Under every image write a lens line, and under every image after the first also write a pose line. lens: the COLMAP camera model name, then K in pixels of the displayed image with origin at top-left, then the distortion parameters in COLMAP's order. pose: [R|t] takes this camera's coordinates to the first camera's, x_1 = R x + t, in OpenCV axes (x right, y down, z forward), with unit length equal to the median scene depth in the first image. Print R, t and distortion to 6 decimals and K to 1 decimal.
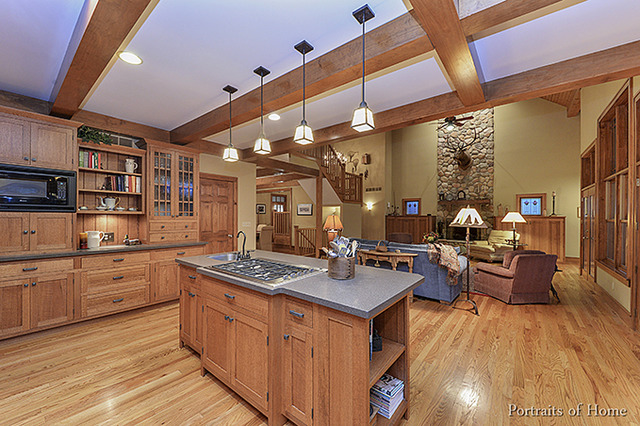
lens RADIAL K [[249.9, 0, 321.1], [0, 249.9, 216.0], [0, 0, 1]] dist [-0.009367, -0.001210]
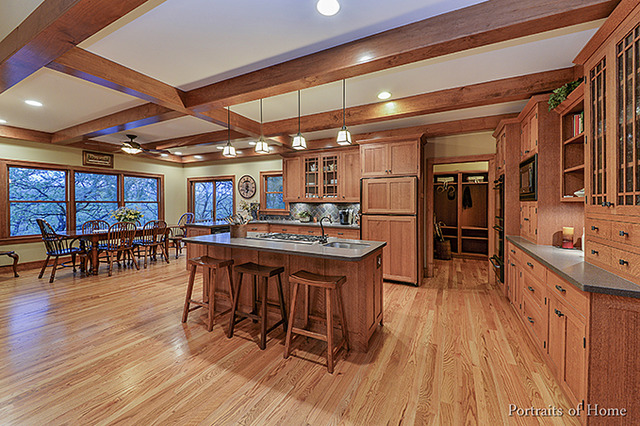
lens RADIAL K [[249.9, 0, 333.3], [0, 249.9, 209.8], [0, 0, 1]] dist [-0.009367, -0.001210]
pose [[-0.973097, -0.007782, -0.230265, -0.078388], [-0.013025, 0.999689, 0.021258, 0.007793], [0.230028, 0.023685, -0.972896, 1.422161]]
